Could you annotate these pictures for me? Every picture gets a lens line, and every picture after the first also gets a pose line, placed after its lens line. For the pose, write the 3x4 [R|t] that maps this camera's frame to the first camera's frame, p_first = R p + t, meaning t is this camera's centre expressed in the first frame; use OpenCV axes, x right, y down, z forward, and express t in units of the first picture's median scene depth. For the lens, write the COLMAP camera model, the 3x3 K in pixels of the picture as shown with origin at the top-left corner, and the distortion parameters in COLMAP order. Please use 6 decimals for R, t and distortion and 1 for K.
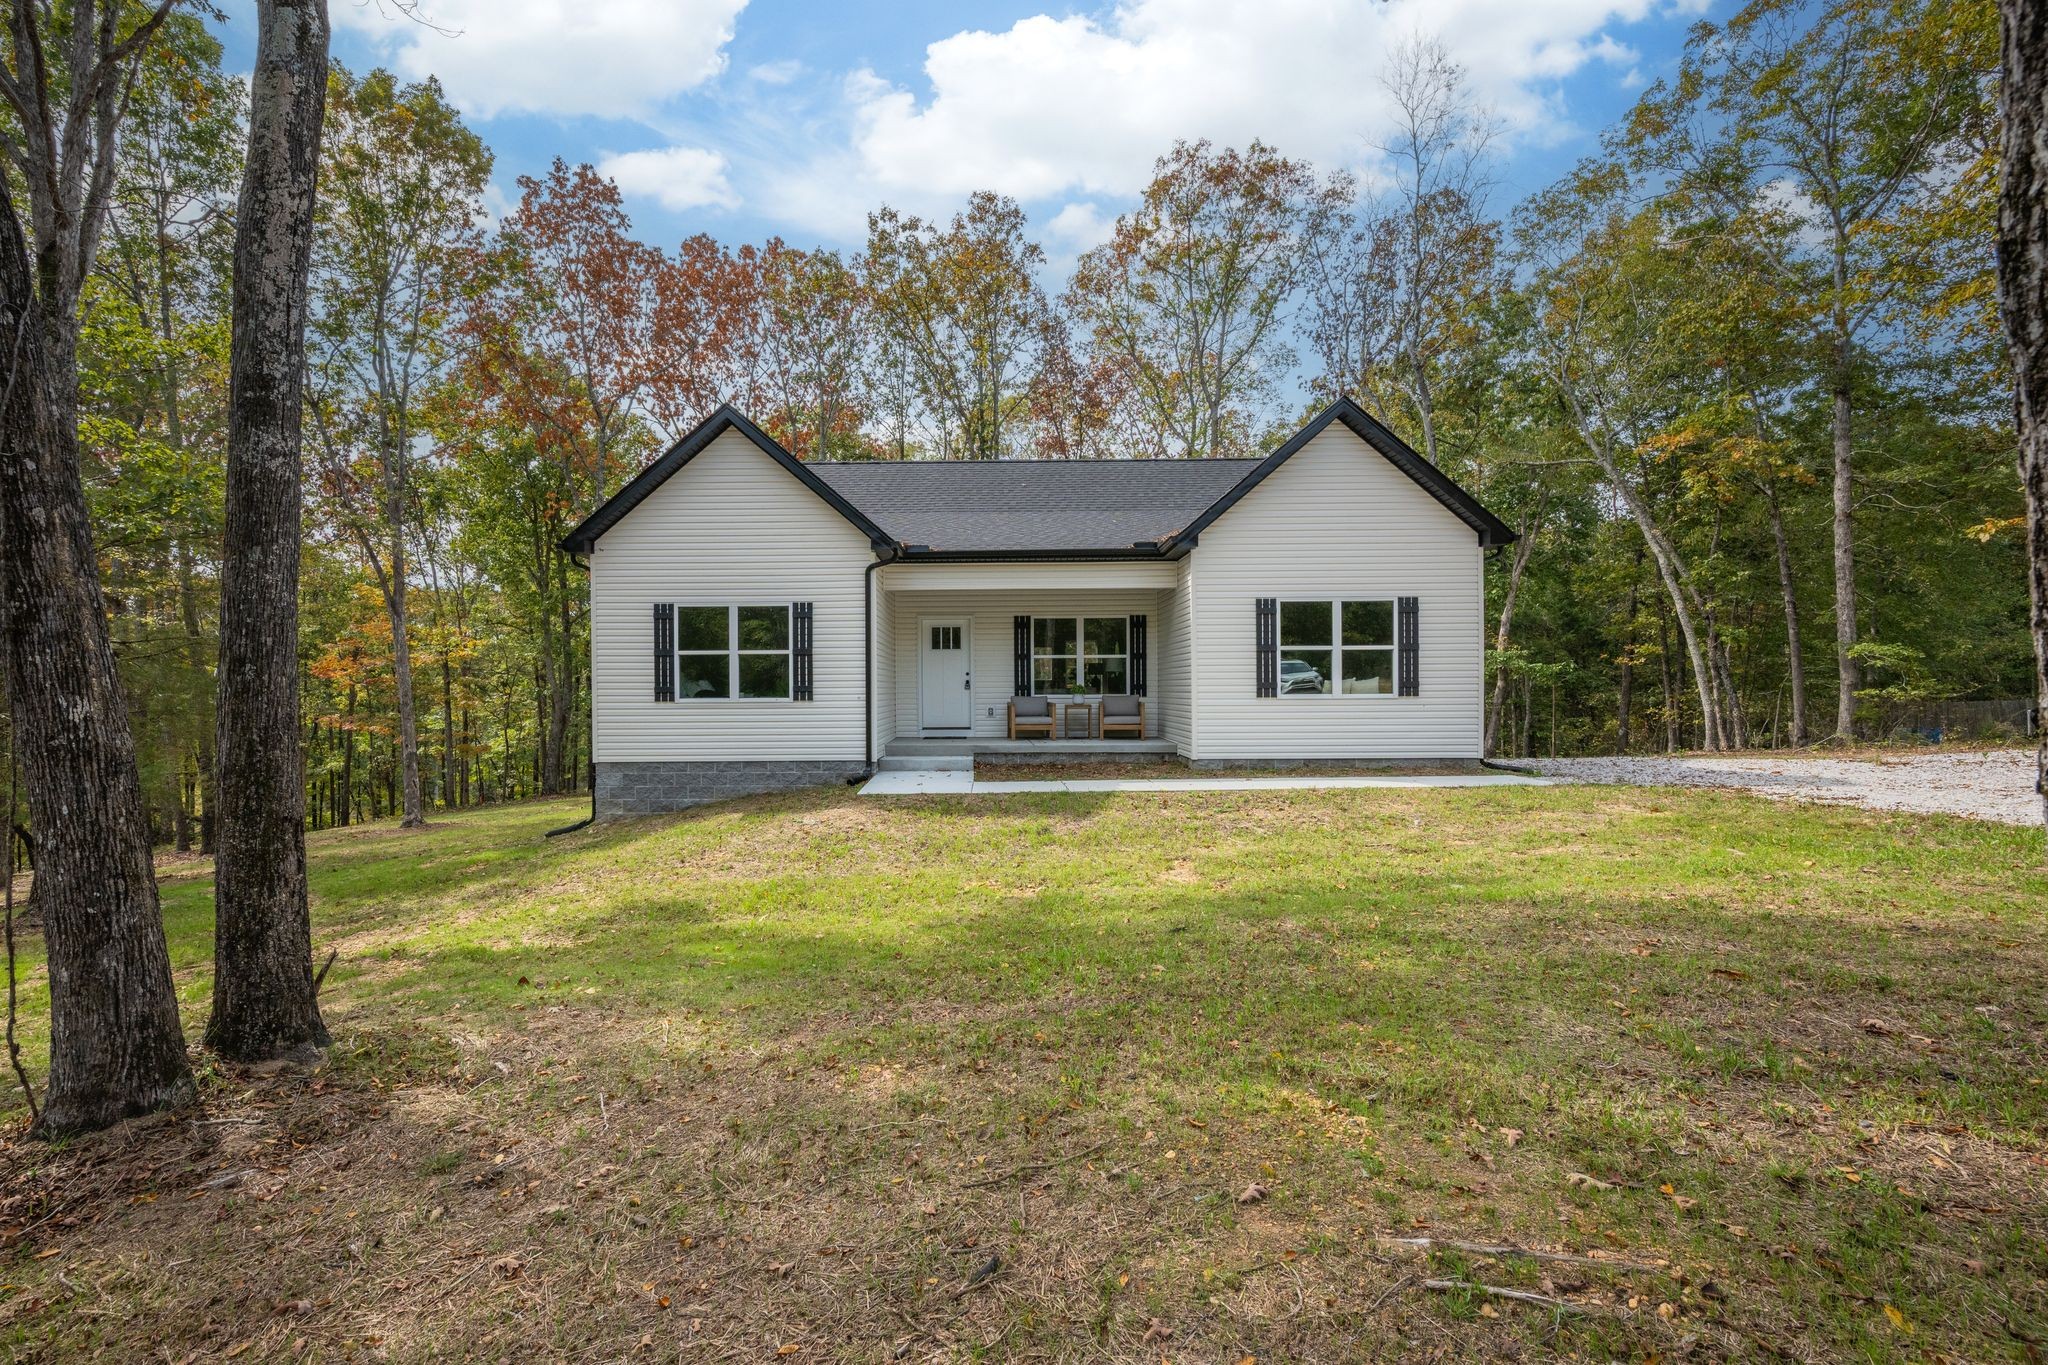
lens RADIAL K [[870.8, 0, 961.9], [0, 870.8, 694.0], [0, 0, 1]] dist [-0.001092, -0.000382]
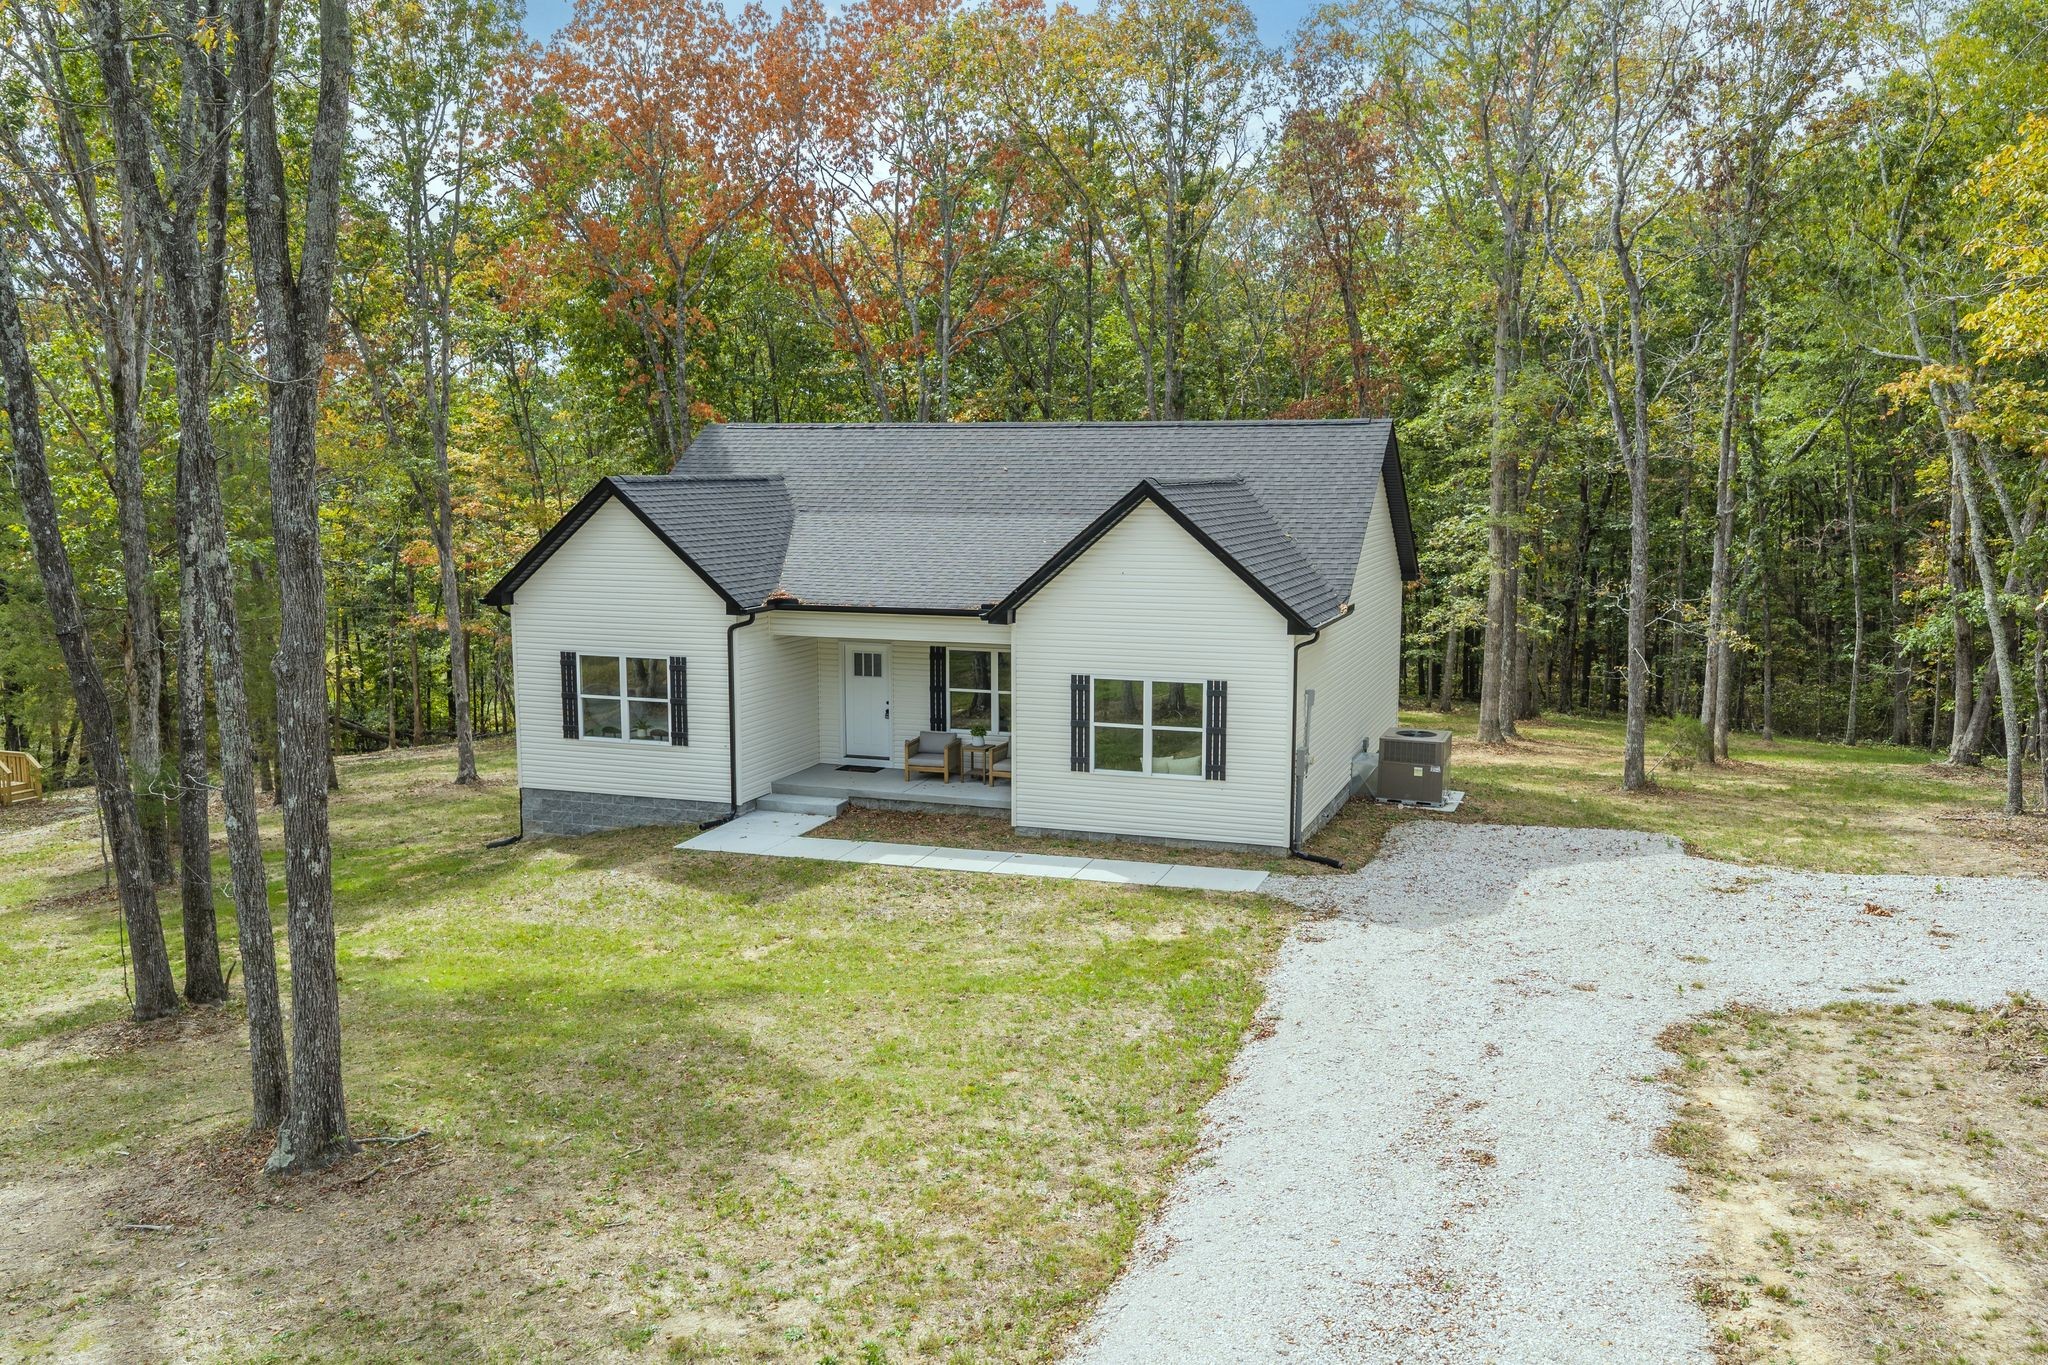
lens RADIAL K [[1602.9, 0, 1027.6], [0, 1602.9, 668.6], [0, 0, 1]] dist [0.014337, -0.027069]
pose [[0.950887, 0.043803, -0.306424, 0.840028], [-0.007846, 0.993030, 0.117604, -0.326633], [0.309439, -0.109424, 0.944602, -0.751121]]
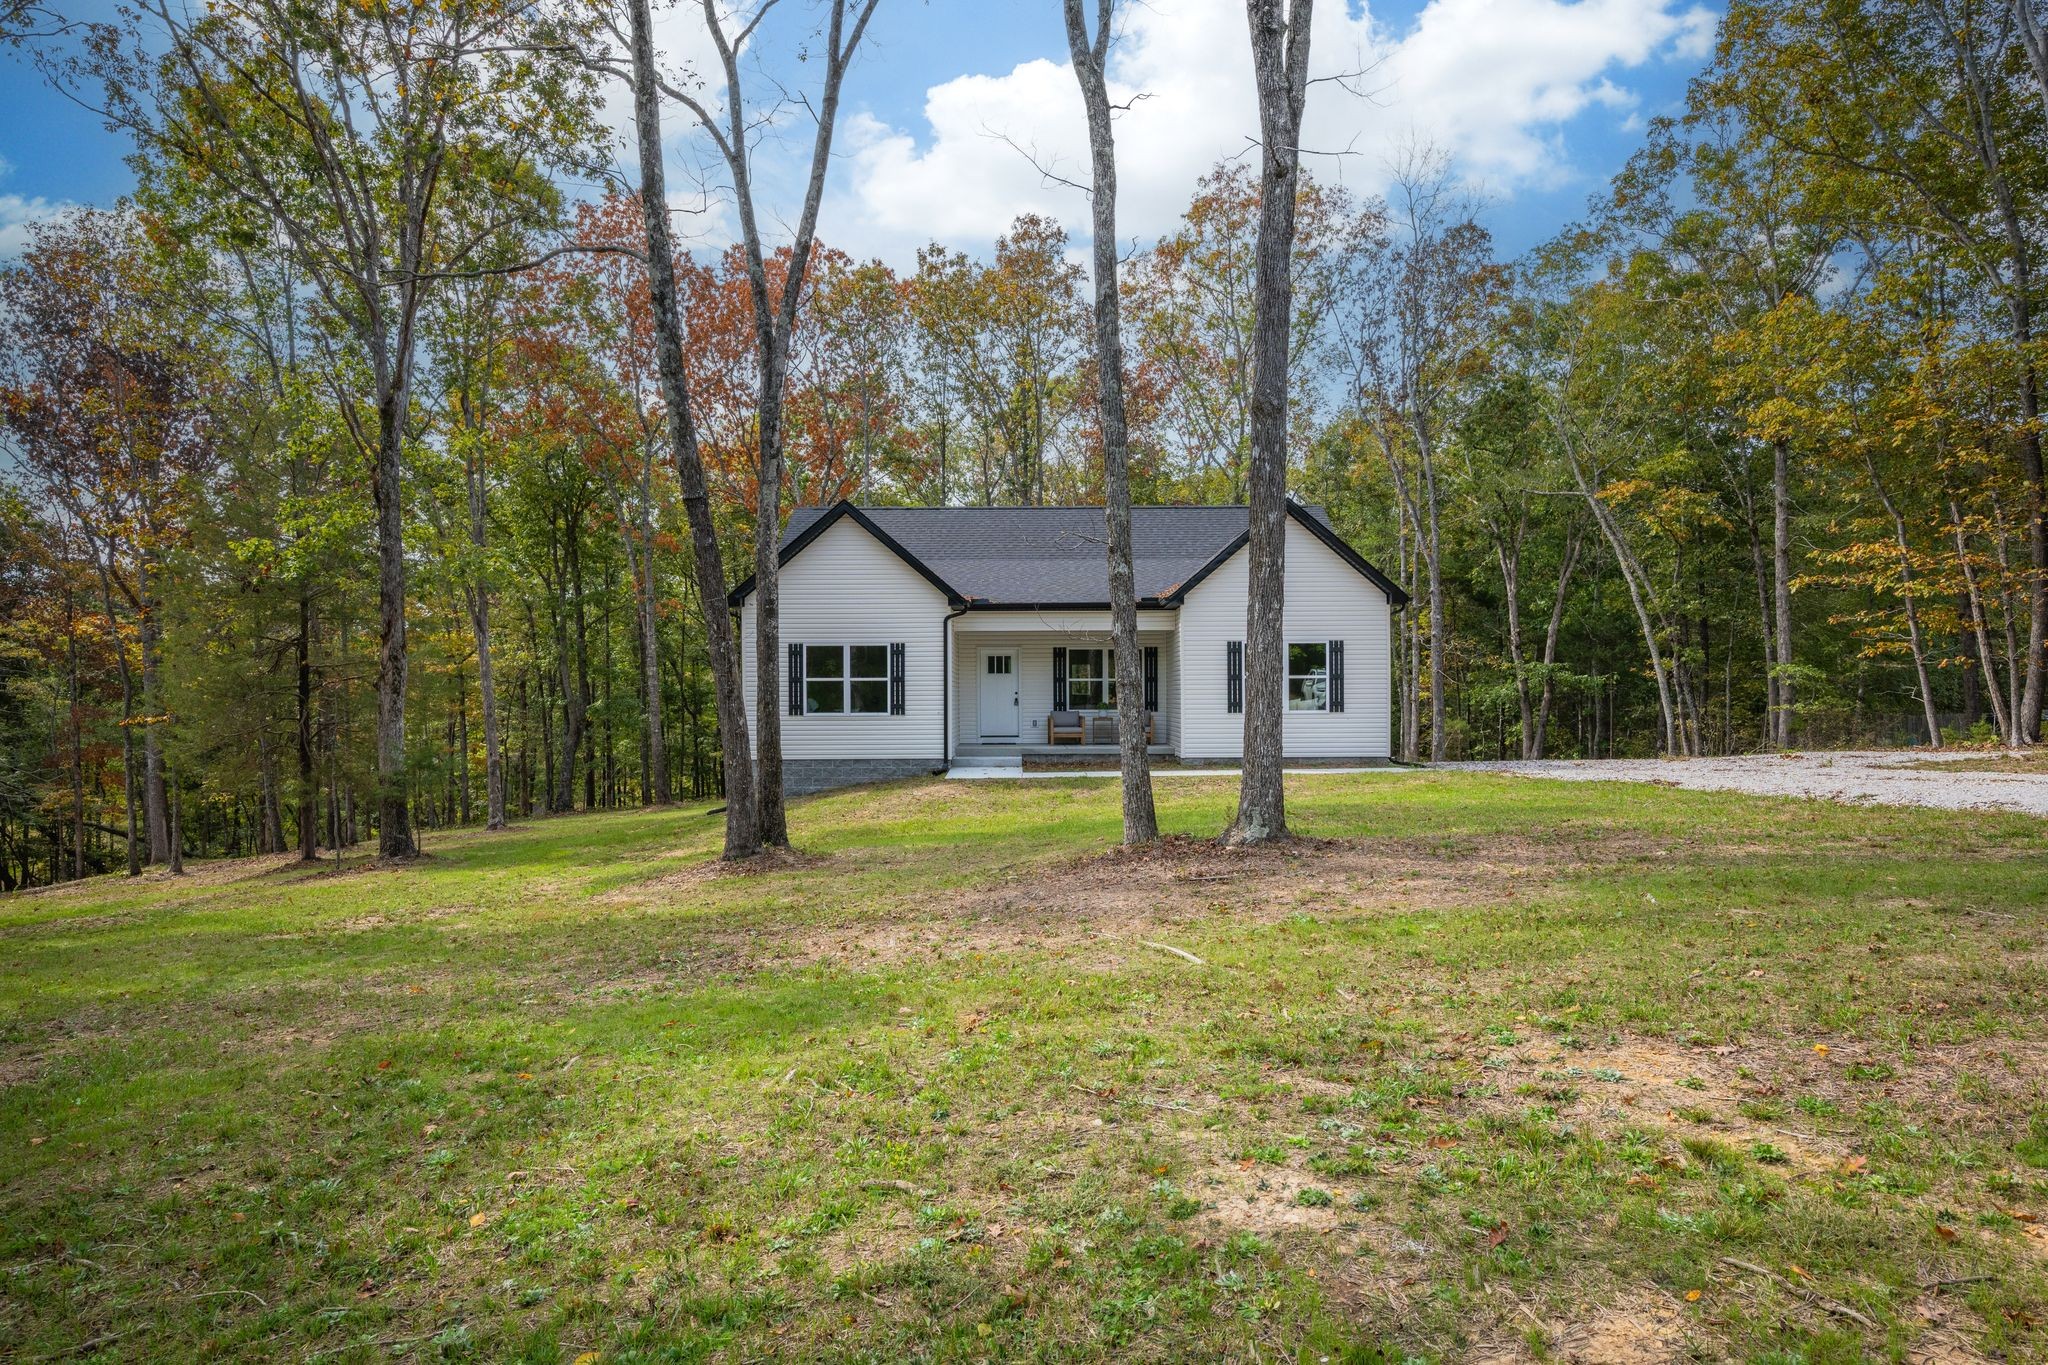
lens RADIAL K [[1142.2, 0, 1004.8], [0, 1142.2, 690.1], [0, 0, 1]] dist [-0.005704, -0.000335]
pose [[0.999961, 0.000904, 0.008815, -0.030082], [-0.000817, 0.999952, -0.009789, -0.013485], [-0.008823, 0.009782, 0.999913, -0.791670]]
